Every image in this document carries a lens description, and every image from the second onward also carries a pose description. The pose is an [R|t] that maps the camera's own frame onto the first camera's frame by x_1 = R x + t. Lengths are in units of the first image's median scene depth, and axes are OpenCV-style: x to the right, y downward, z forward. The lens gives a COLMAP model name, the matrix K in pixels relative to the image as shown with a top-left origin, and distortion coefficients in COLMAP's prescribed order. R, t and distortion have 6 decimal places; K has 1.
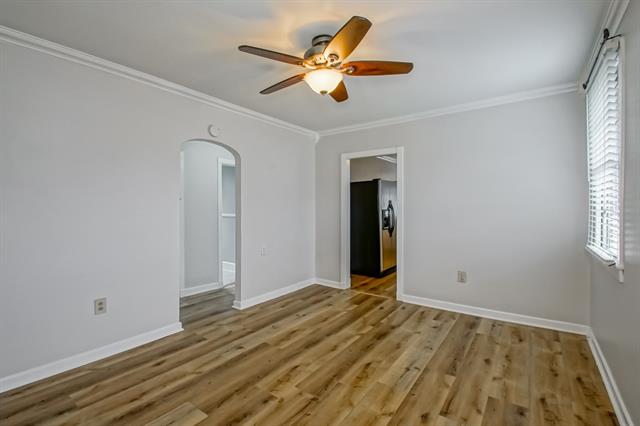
lens RADIAL K [[289.7, 0, 306.7], [0, 289.7, 212.8], [0, 0, 1]] dist [0.001413, -0.013659]
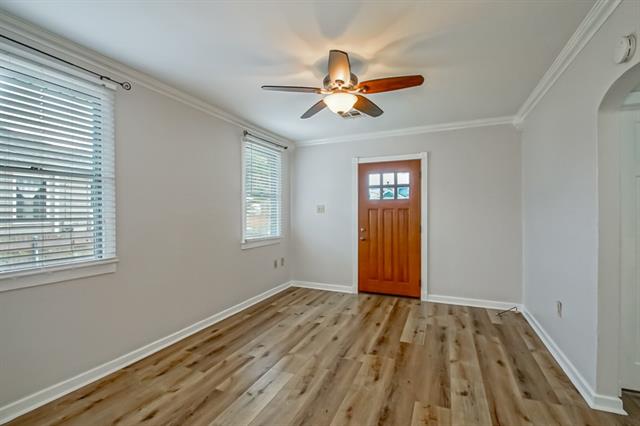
lens RADIAL K [[289.7, 0, 306.7], [0, 289.7, 212.8], [0, 0, 1]] dist [0.001413, -0.013659]
pose [[-0.977683, 0.007293, -0.209959, 0.341925], [0.002779, 0.999759, 0.021786, -0.037953], [0.210067, 0.020716, -0.977467, 1.658280]]
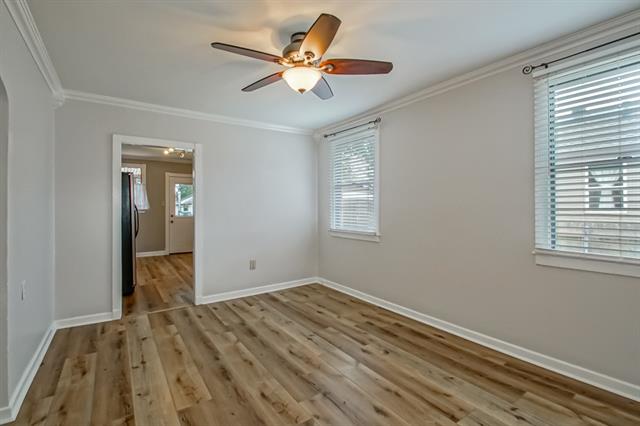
lens RADIAL K [[289.7, 0, 306.7], [0, 289.7, 212.8], [0, 0, 1]] dist [0.001413, -0.013659]
pose [[0.329738, -0.021141, 0.943836, -0.685380], [0.026041, 0.999573, 0.013292, -0.003655], [-0.943713, 0.020195, 0.330147, 0.521173]]
